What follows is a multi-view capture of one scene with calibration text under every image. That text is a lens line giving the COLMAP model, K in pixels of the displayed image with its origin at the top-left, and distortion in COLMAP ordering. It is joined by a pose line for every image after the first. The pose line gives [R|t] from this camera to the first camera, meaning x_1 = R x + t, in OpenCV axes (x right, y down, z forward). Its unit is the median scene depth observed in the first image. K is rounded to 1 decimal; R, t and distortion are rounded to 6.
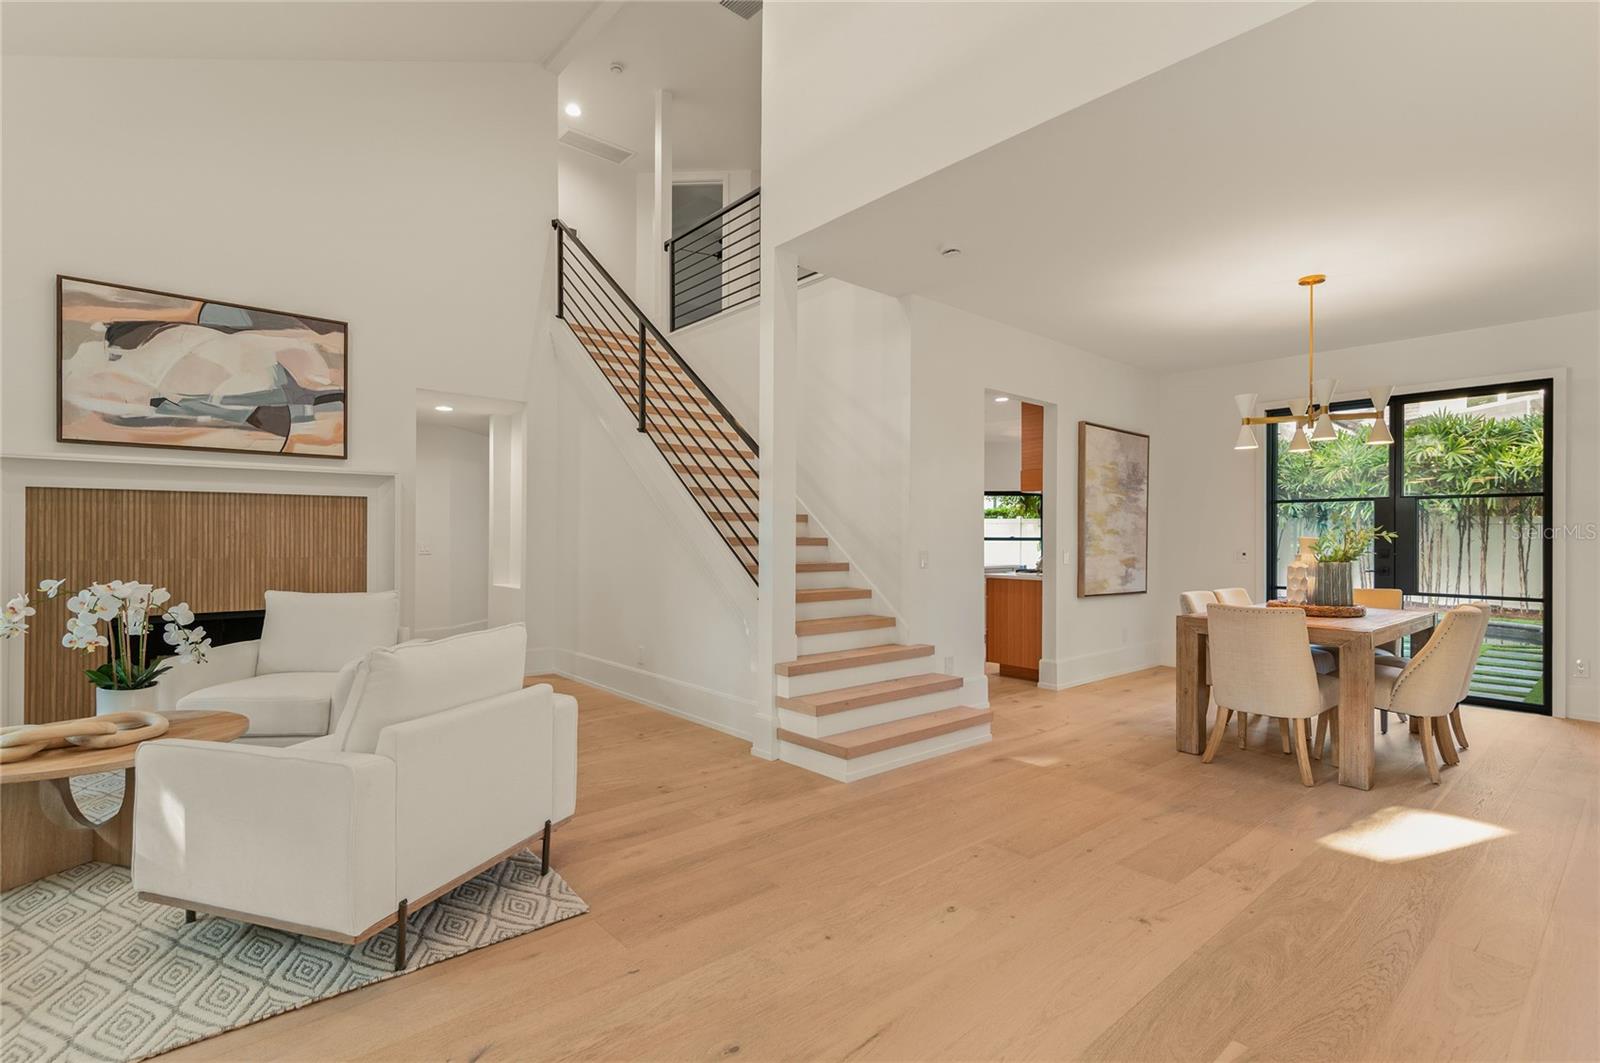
lens RADIAL K [[746.9, 0, 793.6], [0, 746.9, 531.9], [0, 0, 1]] dist [-0.004672, -0.001546]
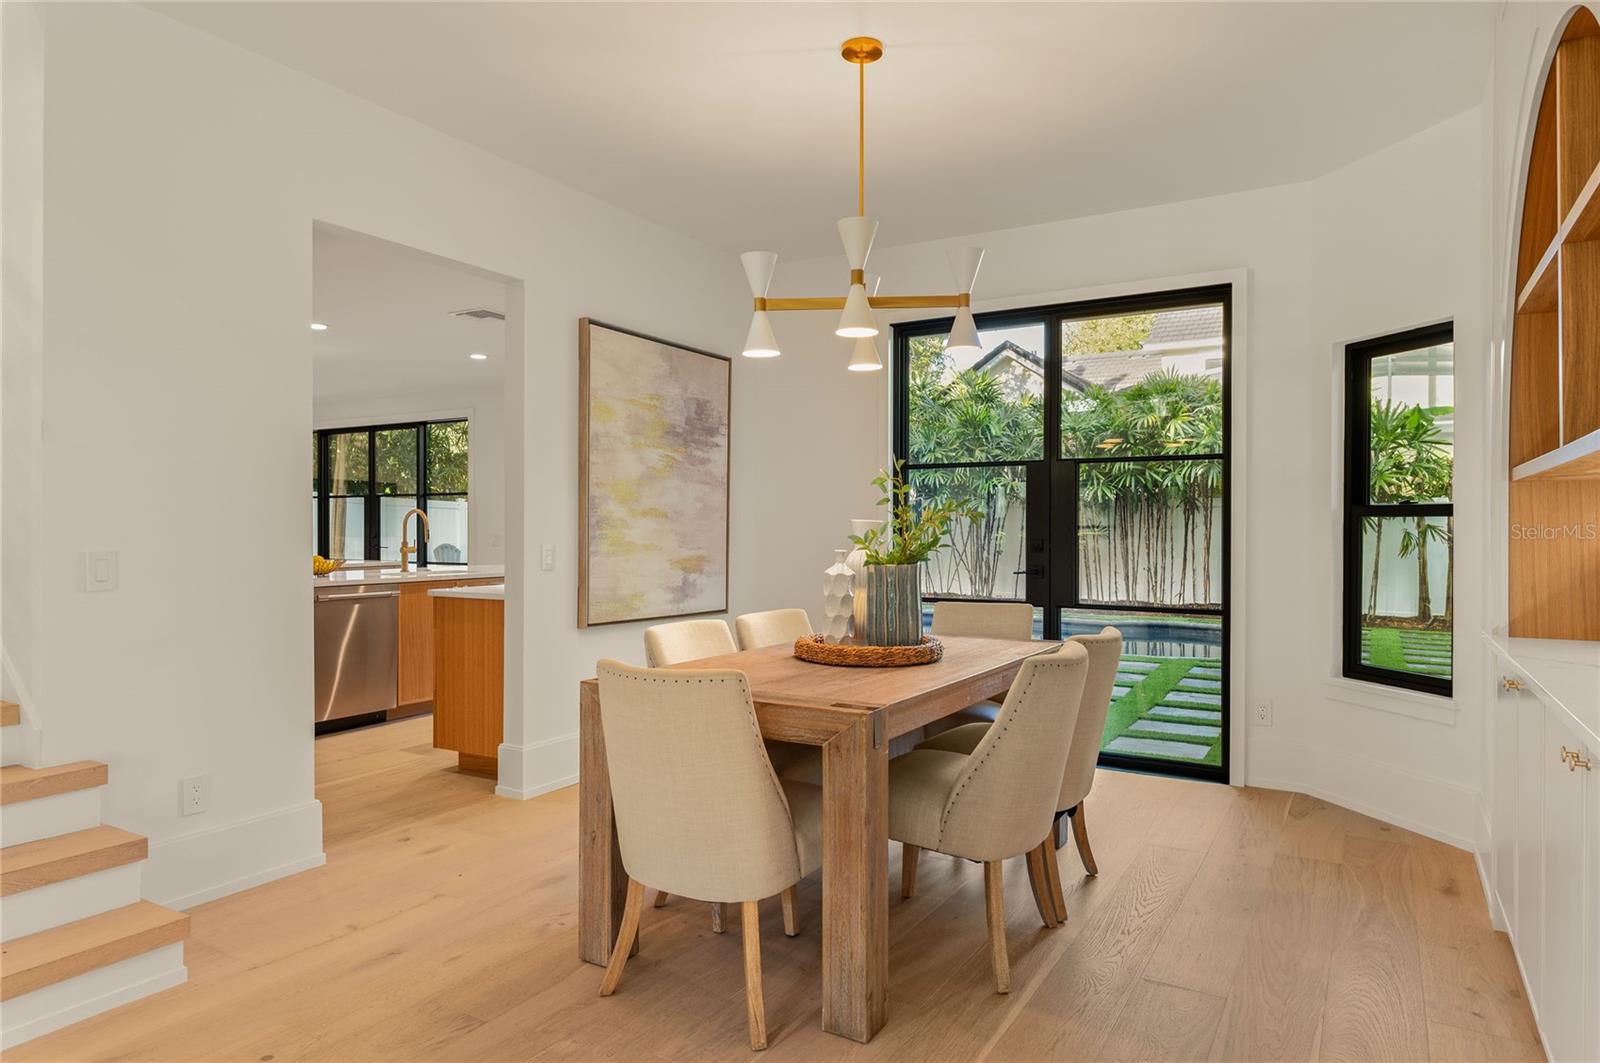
lens RADIAL K [[1008.0, 0, 799.2], [0, 1008.0, 525.6], [0, 0, 1]] dist [-0.006775, -0.003327]
pose [[0.940662, -0.004056, 0.339322, 0.292732], [0.002020, 0.999978, 0.006352, 0.005381], [-0.339340, -0.005289, 0.940649, 0.231520]]
